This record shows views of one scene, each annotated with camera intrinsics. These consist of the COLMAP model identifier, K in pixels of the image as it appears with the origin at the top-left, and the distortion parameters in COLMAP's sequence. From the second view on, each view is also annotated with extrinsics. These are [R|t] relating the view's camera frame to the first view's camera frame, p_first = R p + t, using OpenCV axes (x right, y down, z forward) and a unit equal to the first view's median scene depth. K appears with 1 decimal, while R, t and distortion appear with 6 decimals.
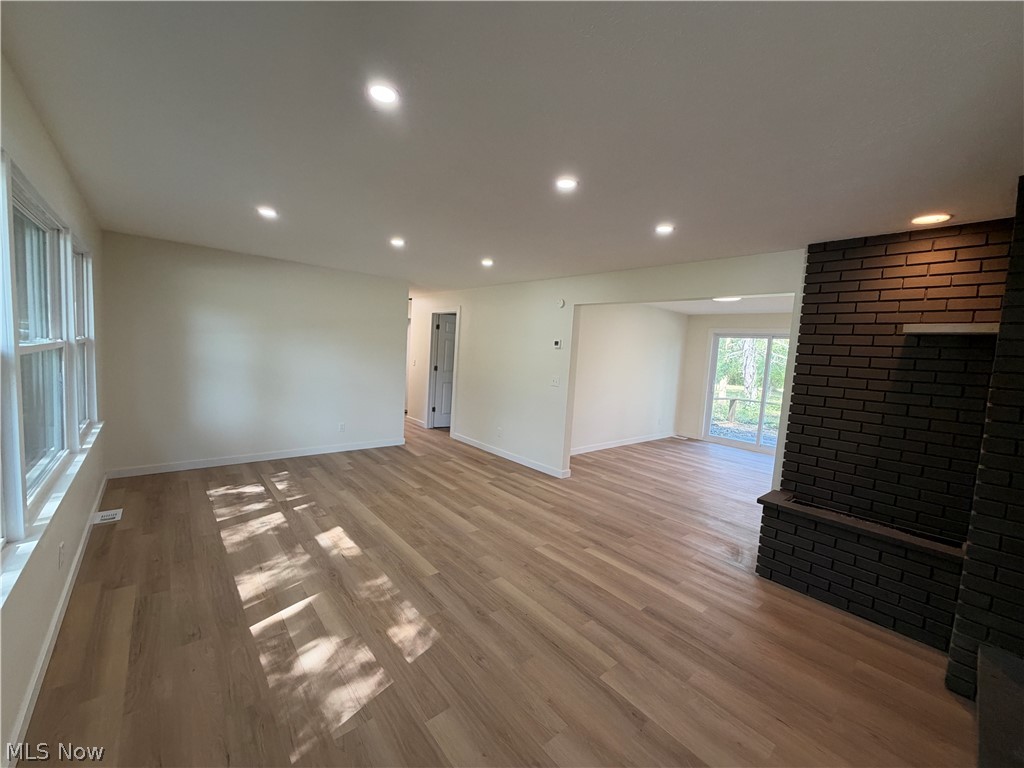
lens RADIAL K [[408.2, 0, 509.5], [0, 408.2, 384.0], [0, 0, 1]] dist [-0.000762, 0.000273]
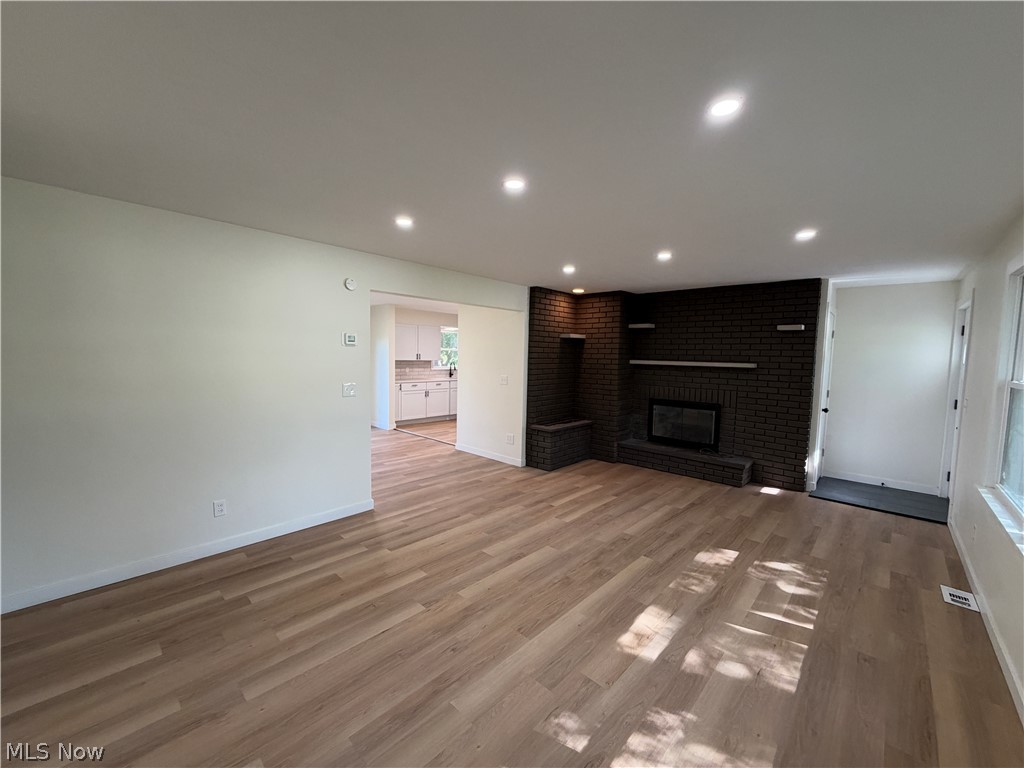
lens RADIAL K [[408.2, 0, 509.5], [0, 408.2, 384.0], [0, 0, 1]] dist [-0.000762, 0.000273]
pose [[-0.110139, -0.135870, 0.984586, -0.956071], [0.057574, 0.988077, 0.142793, -0.157220], [-0.992247, 0.072414, -0.101003, 1.168075]]
